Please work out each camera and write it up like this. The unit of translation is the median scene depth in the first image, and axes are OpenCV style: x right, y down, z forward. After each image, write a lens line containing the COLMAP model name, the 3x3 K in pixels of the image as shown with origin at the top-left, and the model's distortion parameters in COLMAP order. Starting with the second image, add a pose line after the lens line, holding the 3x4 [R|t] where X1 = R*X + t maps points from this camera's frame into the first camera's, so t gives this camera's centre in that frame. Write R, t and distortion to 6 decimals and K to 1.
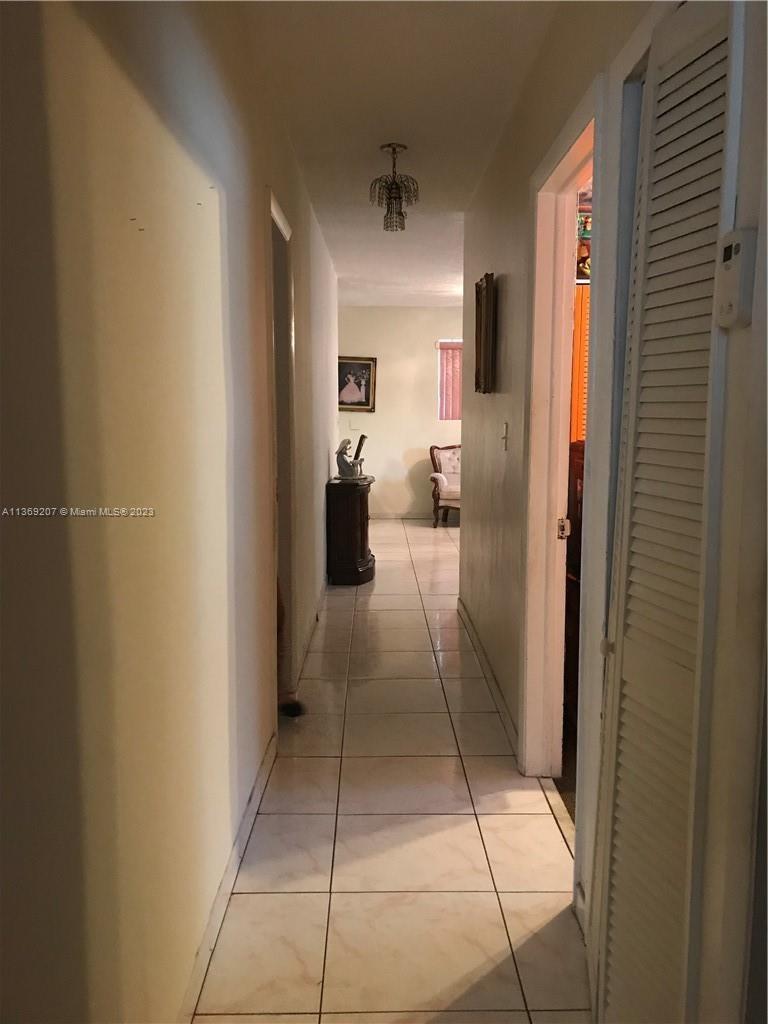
lens RADIAL K [[835.7, 0, 384.1], [0, 835.7, 513.4], [0, 0, 1]] dist [-0.000716, 0.001945]
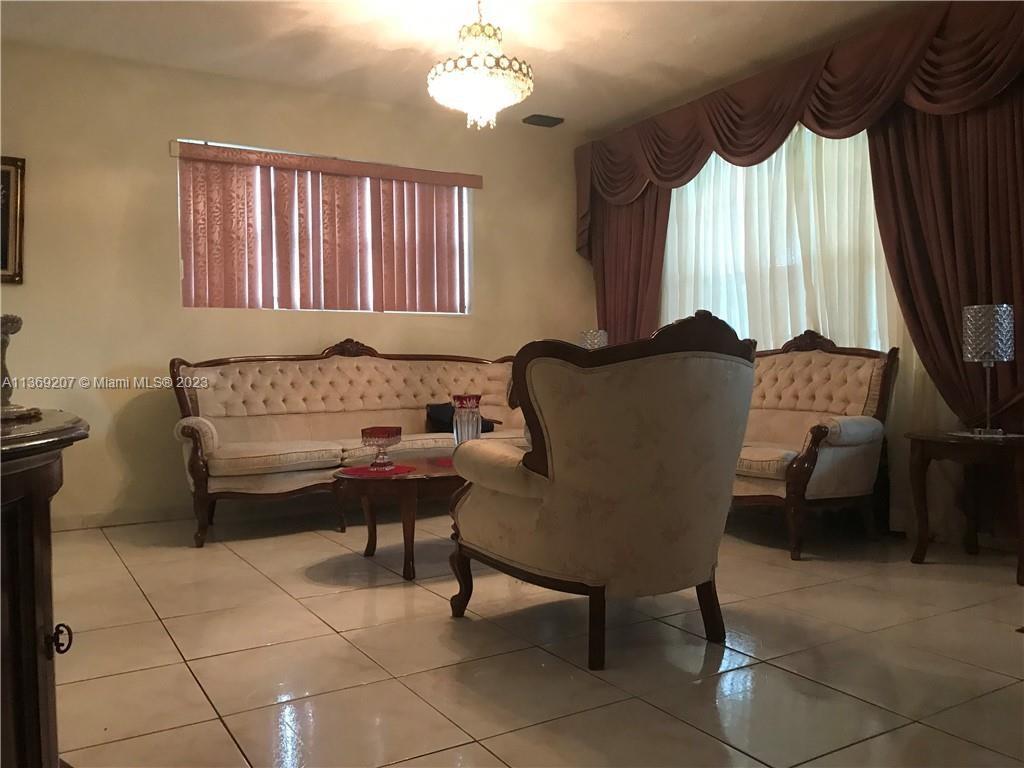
lens RADIAL K [[835.7, 0, 512.3], [0, 835.7, 378.3], [0, 0, 1]] dist [-0.000716, 0.001945]
pose [[0.858610, -0.020349, 0.512226, -0.016770], [0.075318, 0.993376, -0.086787, -0.017546], [-0.507067, 0.113096, 0.854455, 0.524397]]
